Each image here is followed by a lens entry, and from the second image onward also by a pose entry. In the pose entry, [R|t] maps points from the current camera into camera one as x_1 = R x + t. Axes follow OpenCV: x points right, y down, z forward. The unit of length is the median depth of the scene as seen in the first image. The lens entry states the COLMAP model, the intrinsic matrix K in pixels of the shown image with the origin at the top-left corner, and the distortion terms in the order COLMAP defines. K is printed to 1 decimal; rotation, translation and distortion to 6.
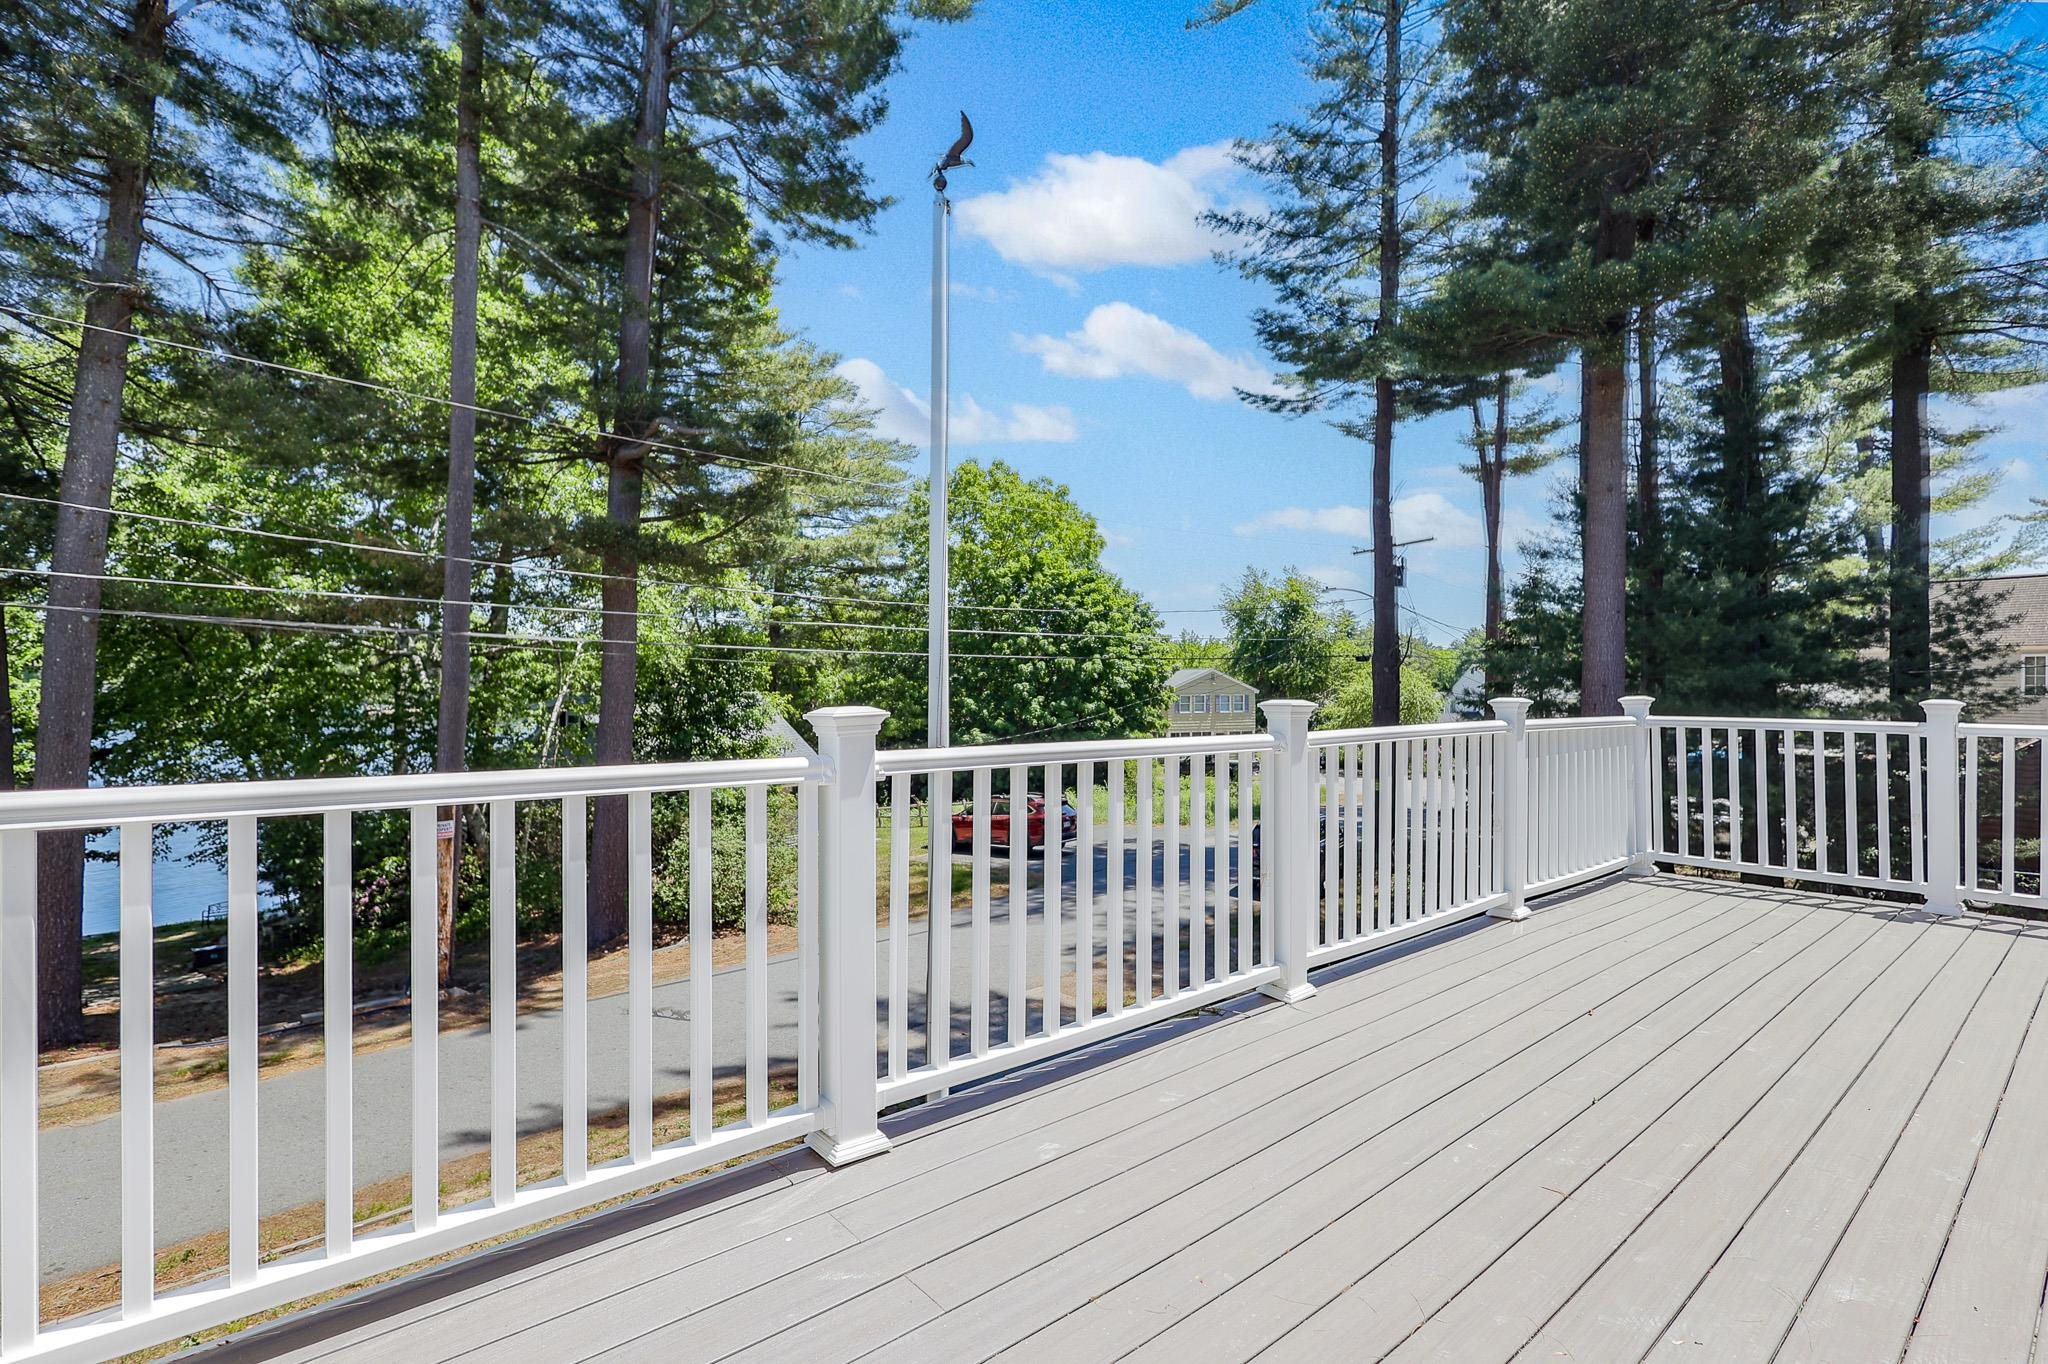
lens RADIAL K [[967.0, 0, 1029.3], [0, 967.0, 698.8], [0, 0, 1]] dist [-0.001971, -0.000231]
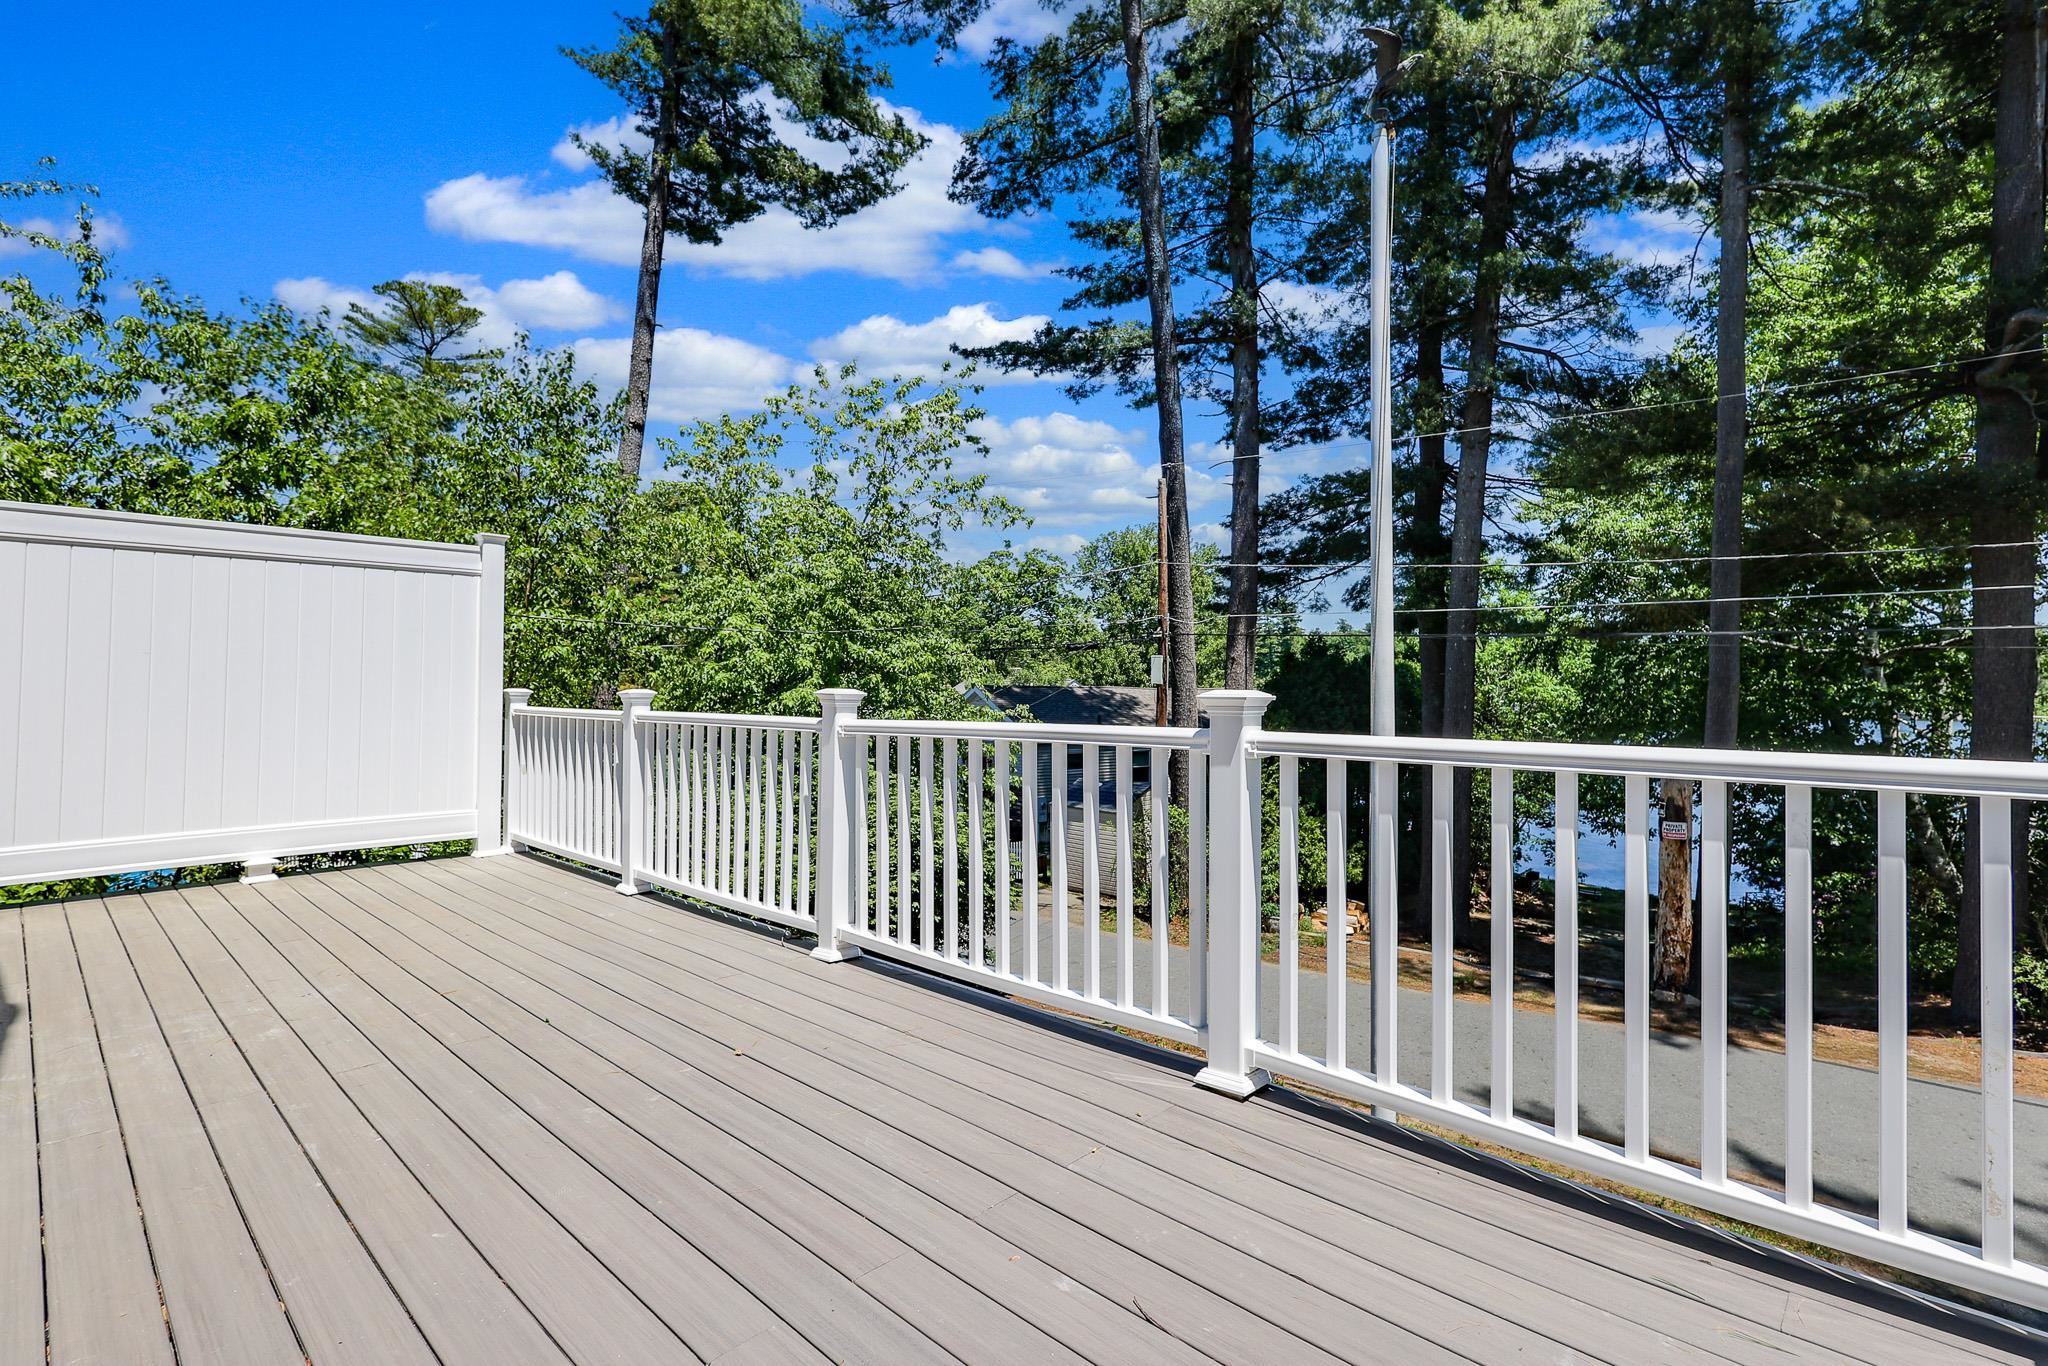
lens RADIAL K [[967.0, 0, 1037.0], [0, 967.0, 677.6], [0, 0, 1]] dist [-0.001971, -0.000231]
pose [[0.109149, 0.005656, -0.994009, 1.322418], [0.004721, 0.999970, 0.006209, -0.013800], [0.994014, -0.005371, 0.109119, 1.057476]]
